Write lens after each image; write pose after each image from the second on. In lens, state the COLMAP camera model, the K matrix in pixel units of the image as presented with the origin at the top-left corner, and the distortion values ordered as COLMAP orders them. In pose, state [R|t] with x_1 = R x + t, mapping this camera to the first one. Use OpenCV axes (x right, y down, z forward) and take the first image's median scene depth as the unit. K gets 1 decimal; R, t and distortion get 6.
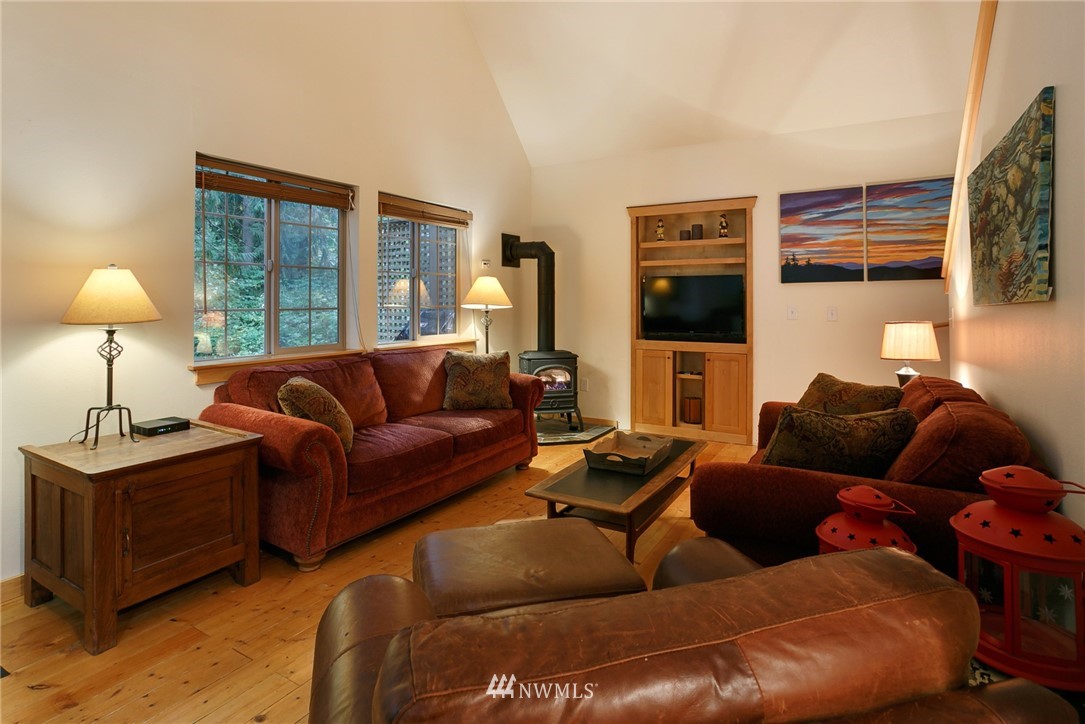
lens RADIAL K [[562.0, 0, 521.3], [0, 562.0, 292.1], [0, 0, 1]] dist [-0.026958, 0.006429]
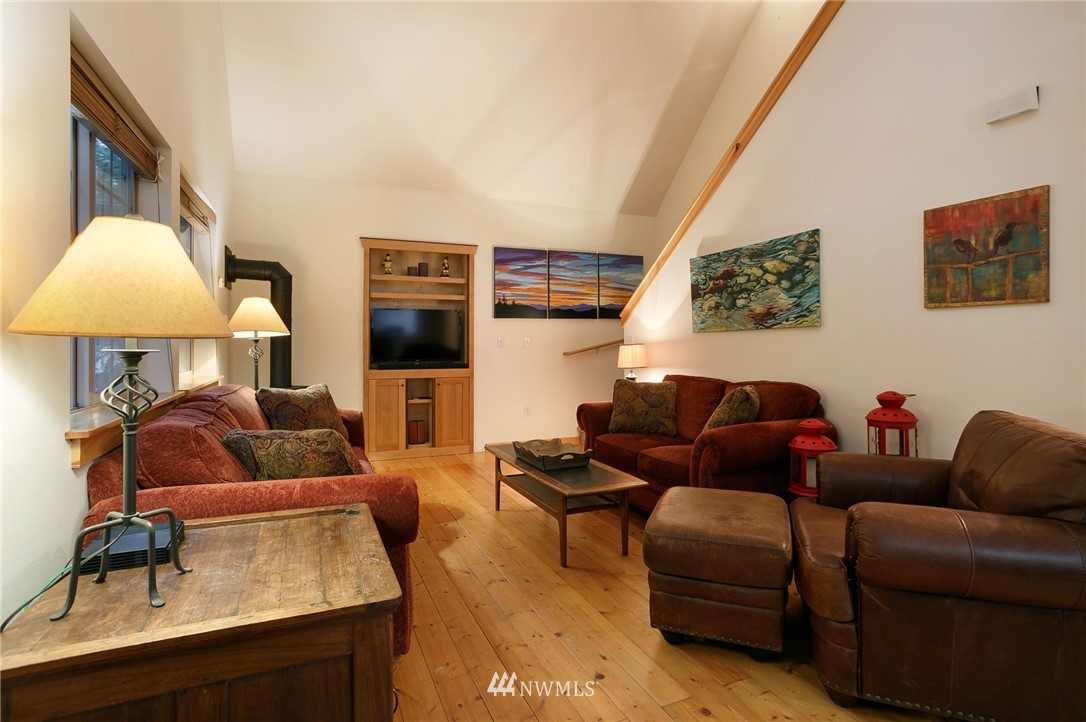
lens RADIAL K [[535.6, 0, 543.2], [0, 535.6, 333.0], [0, 0, 1]] dist [-0.040941, 0.013988]
pose [[0.578851, 0.011965, 0.815345, -0.427624], [-0.013182, 0.999899, -0.005315, 0.021054], [-0.815327, -0.007671, 0.578950, 0.209009]]
